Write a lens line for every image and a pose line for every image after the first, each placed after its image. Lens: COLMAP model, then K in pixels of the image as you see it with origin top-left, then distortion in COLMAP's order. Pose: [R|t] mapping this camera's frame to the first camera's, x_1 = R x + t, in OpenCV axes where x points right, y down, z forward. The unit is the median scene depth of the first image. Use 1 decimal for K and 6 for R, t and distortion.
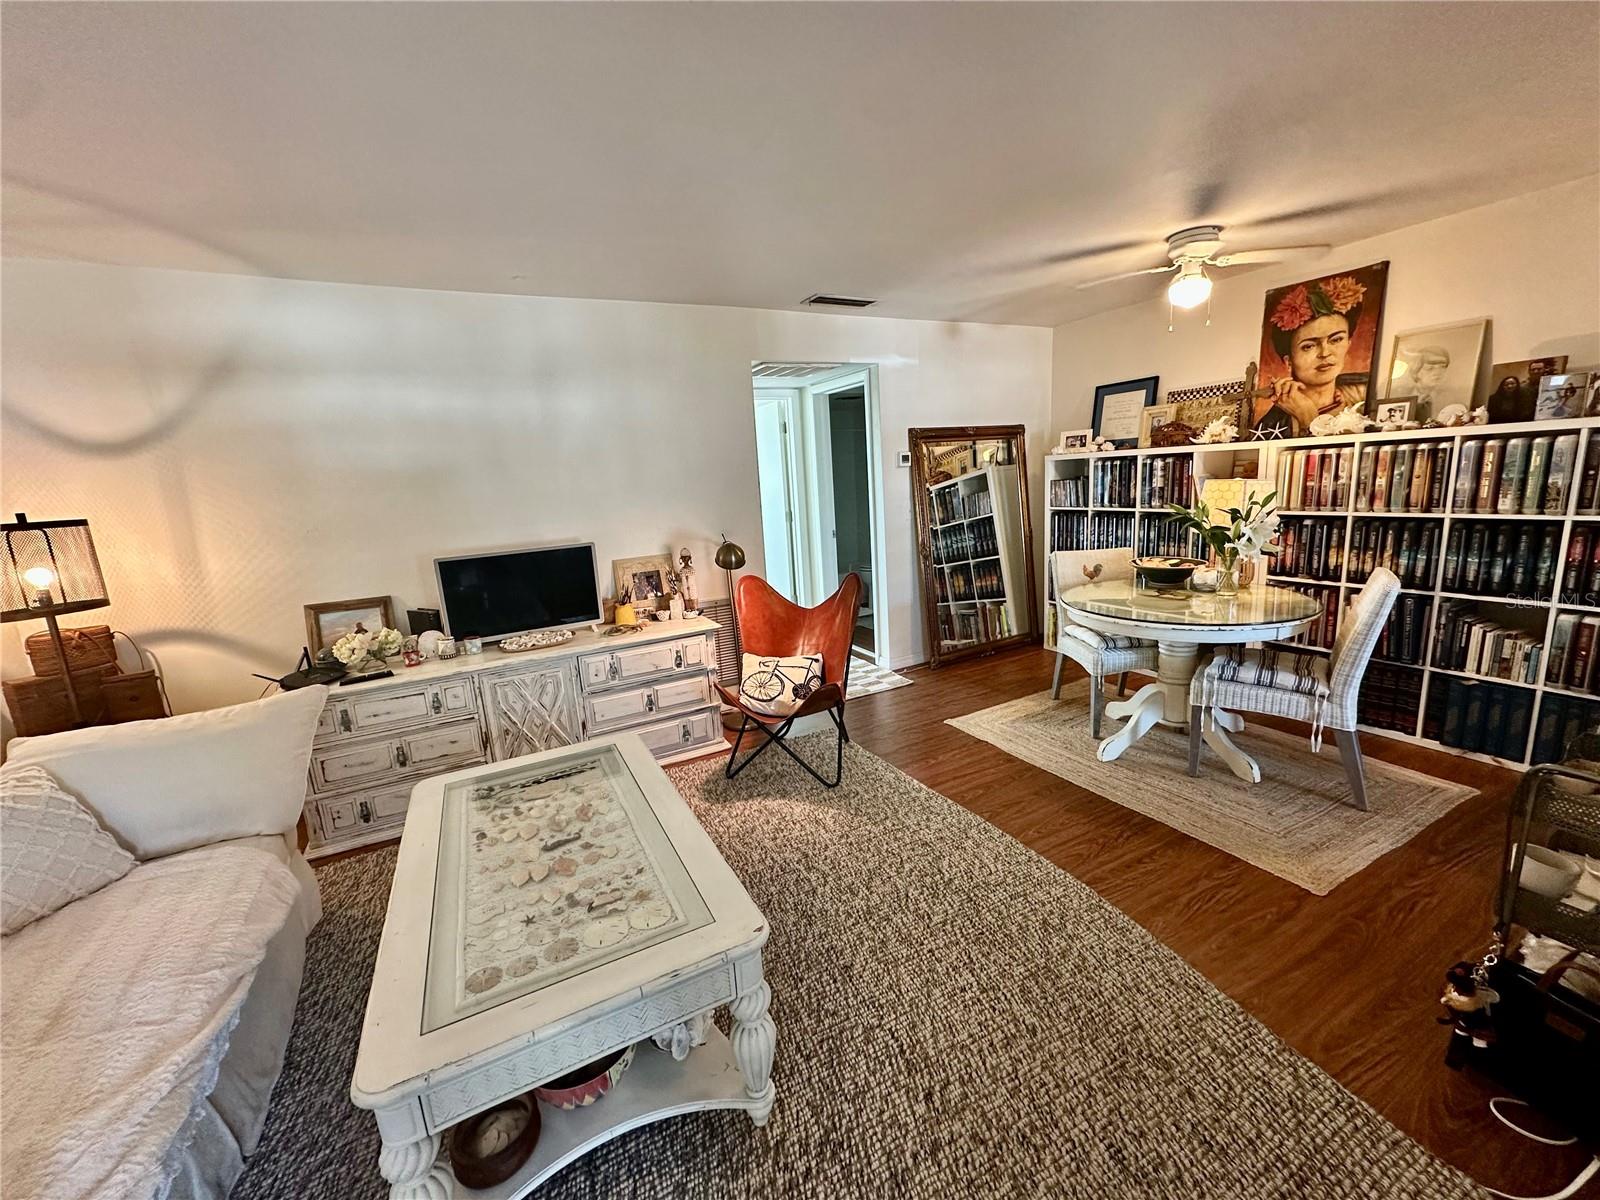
lens RADIAL K [[634.9, 0, 805.5], [0, 634.9, 594.5], [0, 0, 1]] dist [-0.001374, 0.000996]
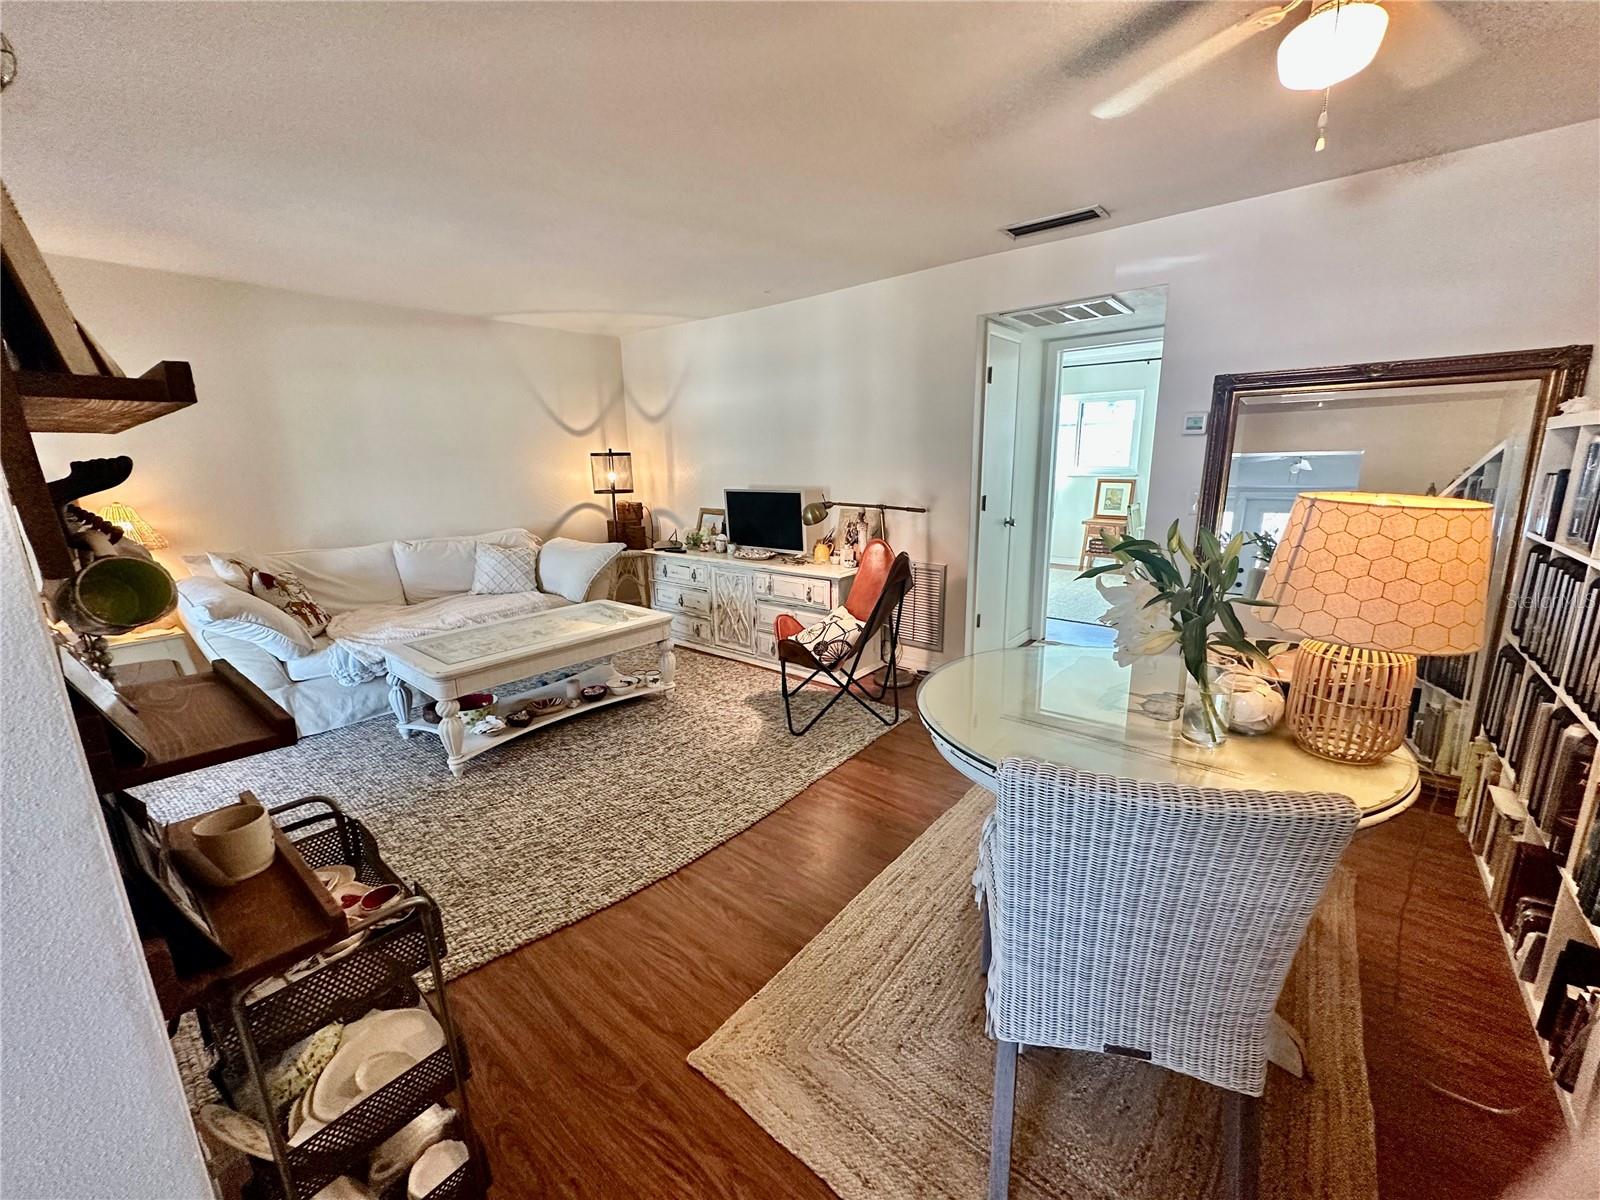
lens RADIAL K [[634.9, 0, 804.5], [0, 634.9, 600.6], [0, 0, 1]] dist [-0.001374, 0.000996]
pose [[0.393356, 0.258862, -0.882191, 0.969666], [-0.176155, 0.962987, 0.204025, -0.148224], [0.902353, 0.075148, 0.424397, 0.540010]]
